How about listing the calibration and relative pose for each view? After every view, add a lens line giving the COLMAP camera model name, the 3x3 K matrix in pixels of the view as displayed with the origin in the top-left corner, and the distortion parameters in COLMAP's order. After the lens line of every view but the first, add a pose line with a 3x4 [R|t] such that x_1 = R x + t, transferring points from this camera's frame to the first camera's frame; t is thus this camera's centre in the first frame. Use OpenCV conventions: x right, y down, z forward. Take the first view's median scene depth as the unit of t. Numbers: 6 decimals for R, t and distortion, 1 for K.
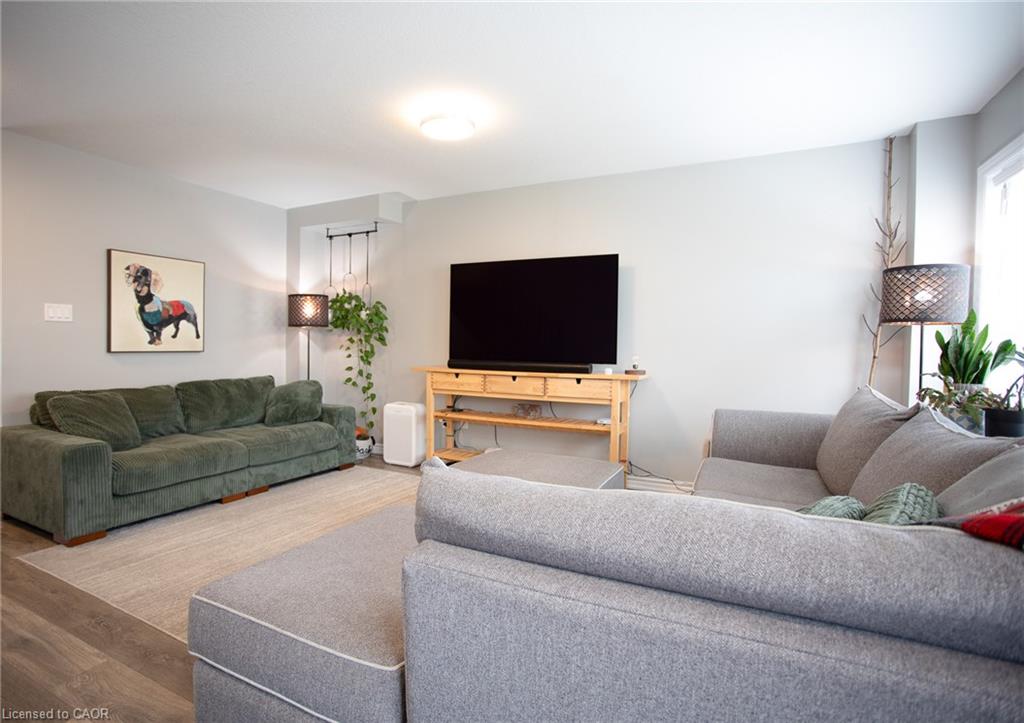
lens RADIAL K [[531.2, 0, 476.1], [0, 531.2, 362.4], [0, 0, 1]] dist [-0.044404, 0.000489]
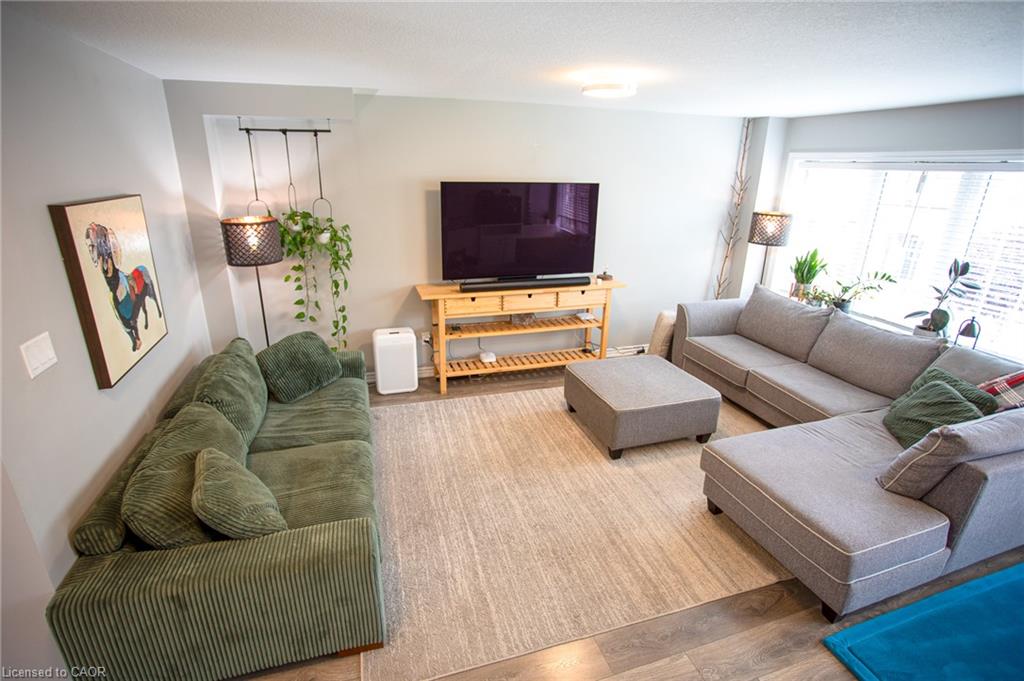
lens RADIAL K [[497.4, 0, 512.0], [0, 497.4, 340.5], [0, 0, 1]] dist [-0.053008, 0.001410]
pose [[0.688077, -0.243189, 0.683673, -0.705543], [0.015937, 0.947006, 0.320820, -0.221622], [-0.725462, -0.209853, 0.655489, 0.310184]]
